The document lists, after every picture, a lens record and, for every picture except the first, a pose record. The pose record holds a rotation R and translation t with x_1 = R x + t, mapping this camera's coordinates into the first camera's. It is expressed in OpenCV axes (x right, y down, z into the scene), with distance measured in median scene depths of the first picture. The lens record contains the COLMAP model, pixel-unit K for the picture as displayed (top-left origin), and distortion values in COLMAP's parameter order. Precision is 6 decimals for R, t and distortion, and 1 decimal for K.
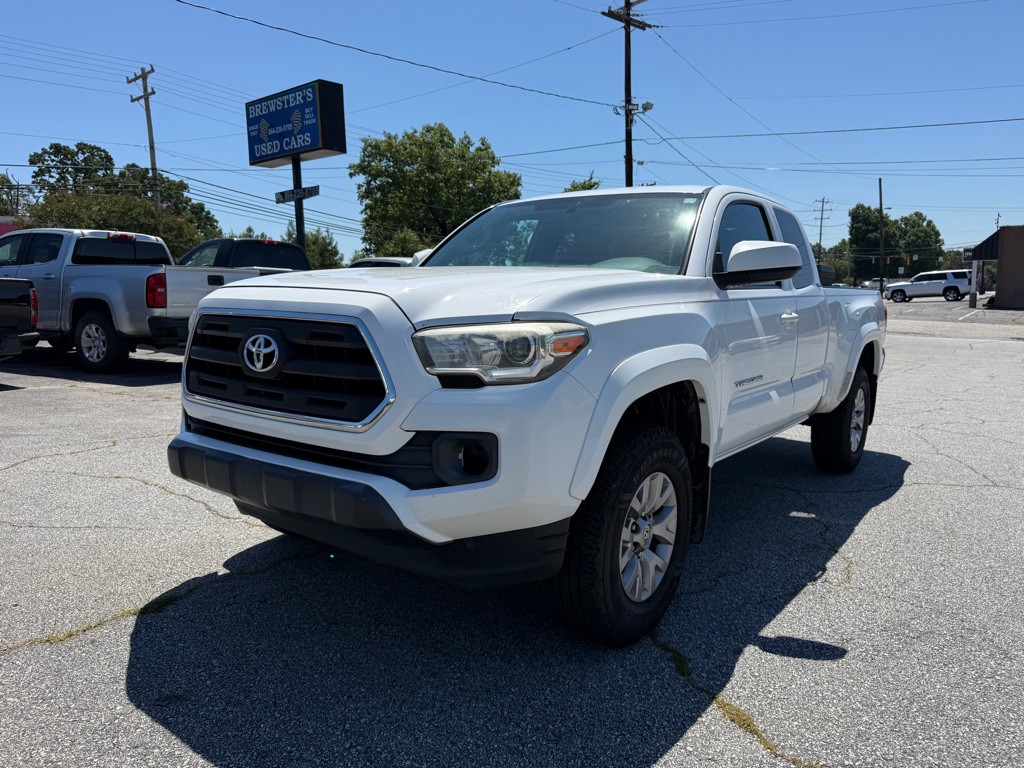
lens RADIAL K [[723.4, 0, 509.4], [0, 723.4, 403.3], [0, 0, 1]] dist [0.022593, -0.033005]
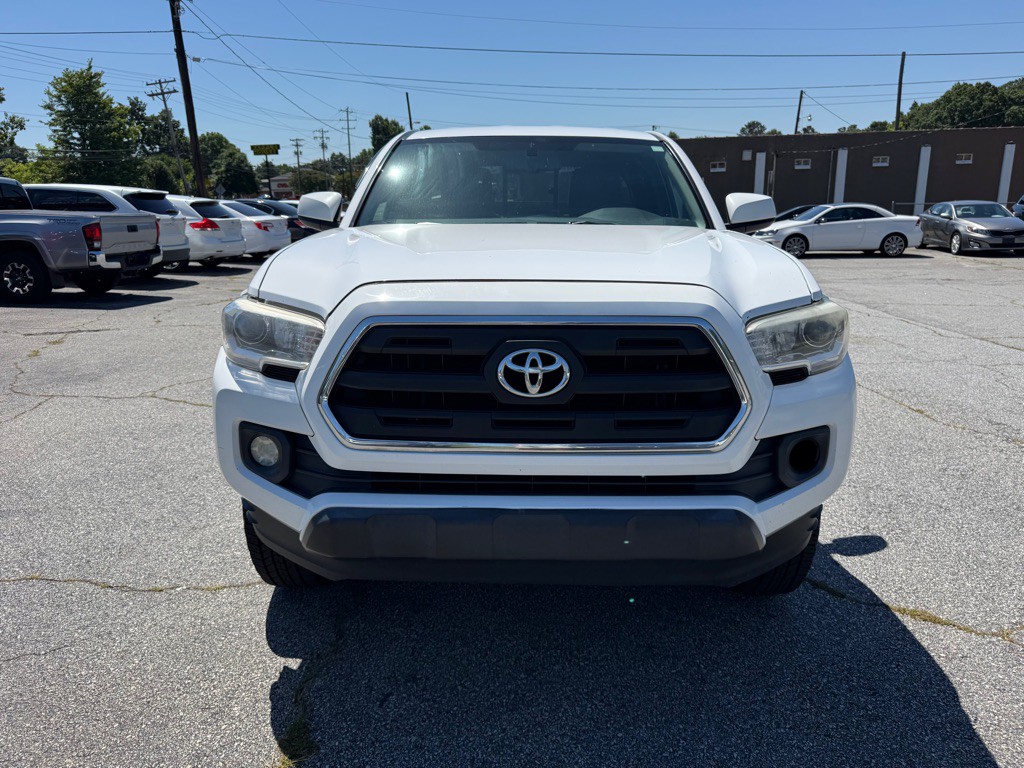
lens RADIAL K [[723.4, 0, 509.4], [0, 723.4, 403.3], [0, 0, 1]] dist [0.022593, -0.033005]
pose [[0.814917, -0.170683, 0.553875, -0.416953], [0.104263, 0.983235, 0.149593, -0.081453], [-0.570122, -0.064157, 0.819051, 0.210463]]
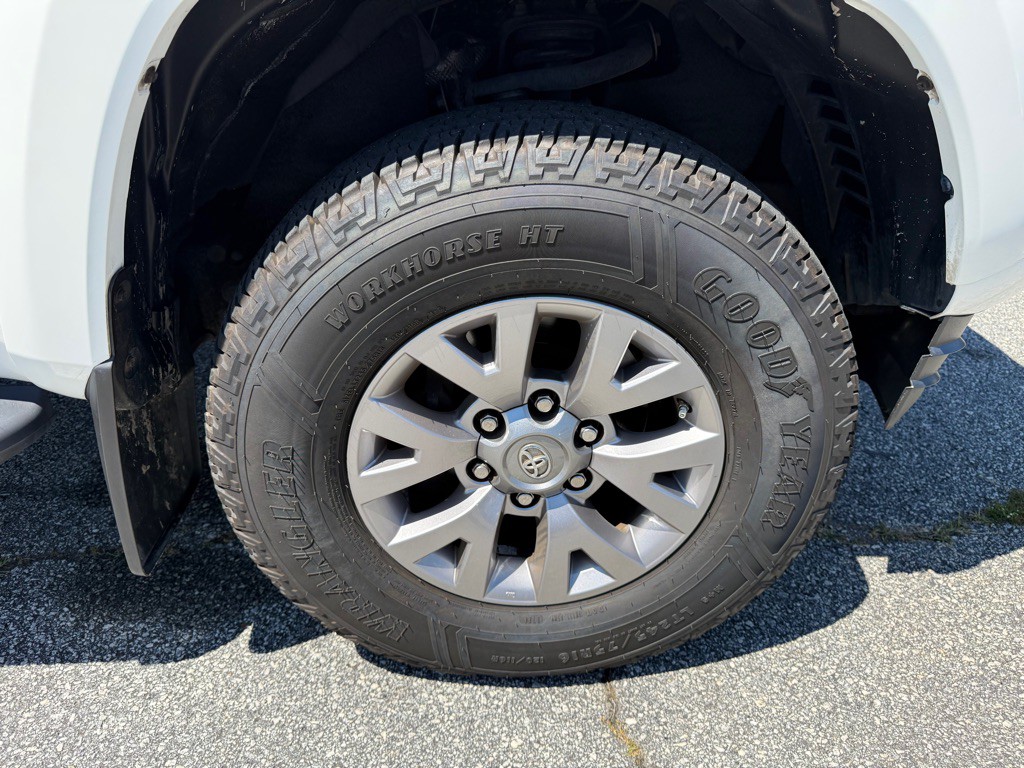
lens RADIAL K [[723.4, 0, 509.4], [0, 723.4, 403.3], [0, 0, 1]] dist [0.022593, -0.033005]
pose [[-0.628933, -0.438998, 0.641657, -0.352003], [0.097682, 0.774166, 0.625400, -0.082389], [-0.771298, 0.456014, -0.444016, 0.935873]]
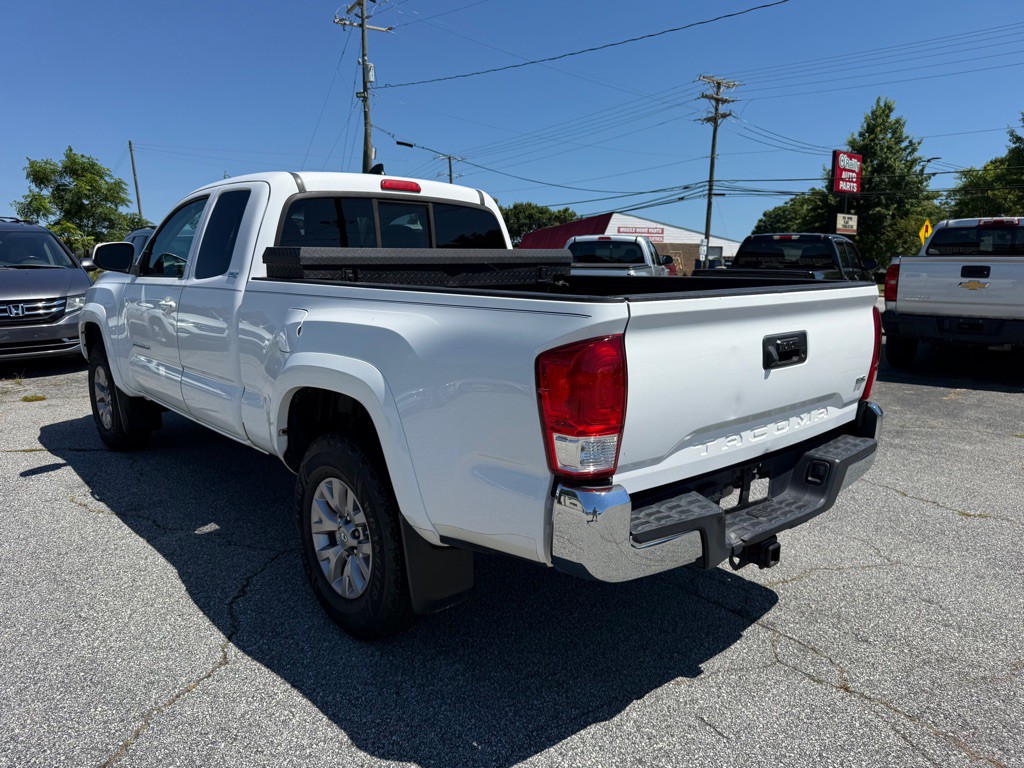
lens RADIAL K [[723.4, 0, 509.4], [0, 723.4, 403.3], [0, 0, 1]] dist [0.022593, -0.033005]
pose [[-0.205137, 0.169408, -0.963960, 1.138318], [-0.162029, 0.965438, 0.204149, -0.235619], [0.965228, 0.198068, -0.170597, 1.444356]]
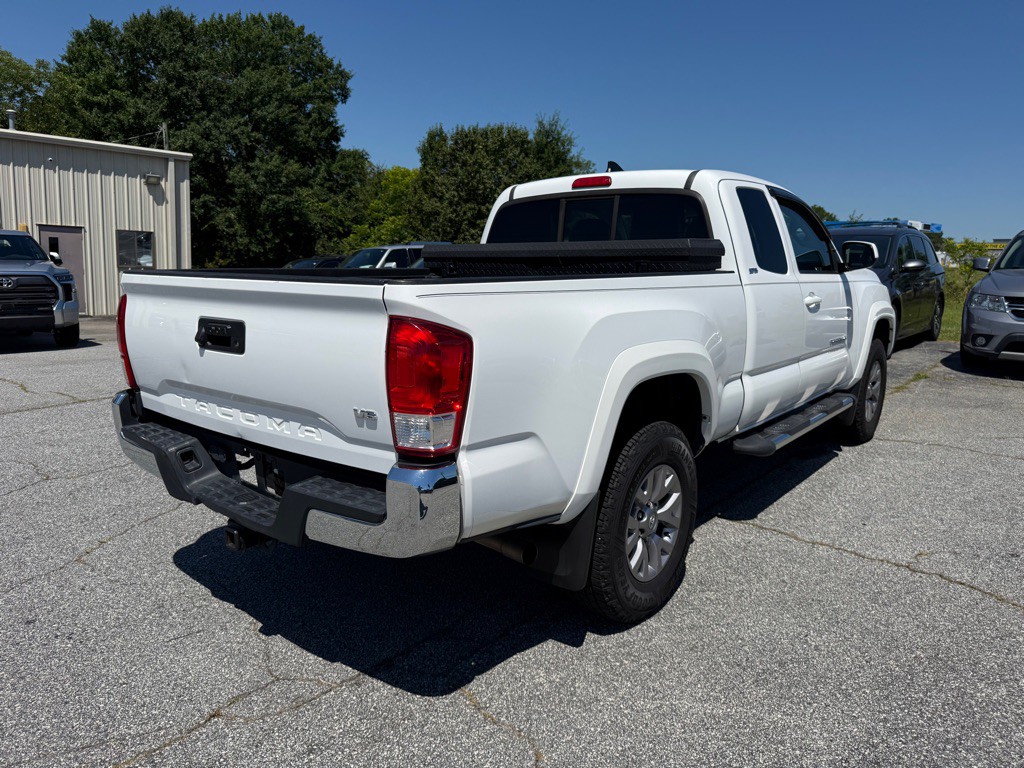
lens RADIAL K [[723.4, 0, 509.4], [0, 723.4, 403.3], [0, 0, 1]] dist [0.022593, -0.033005]
pose [[-0.998650, -0.037609, 0.035821, 0.342726], [-0.022720, 0.936520, 0.349877, -0.343192], [-0.046706, 0.348591, -0.936111, 2.051880]]
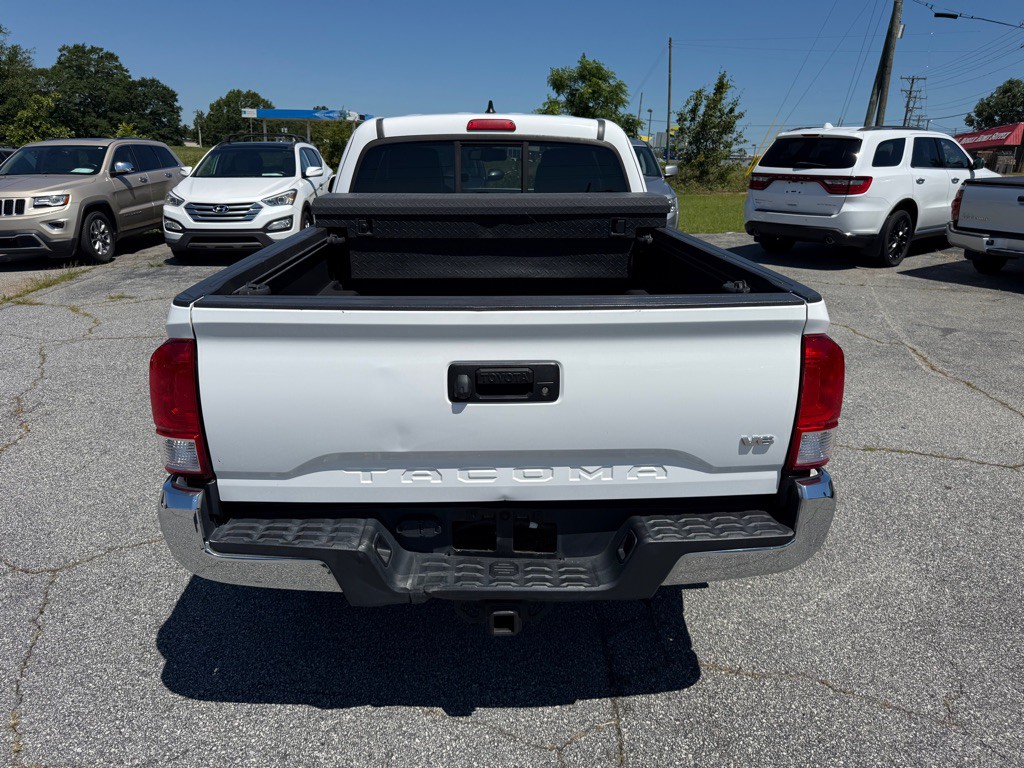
lens RADIAL K [[720.1, 0, 508.9], [0, 720.1, 390.1], [0, 0, 1]] dist [0.003356, -0.002585]
pose [[-0.781088, 0.172606, -0.600091, 0.819801], [-0.122194, 0.900201, 0.417978, -0.363279], [0.612348, 0.399805, -0.682045, 1.820631]]
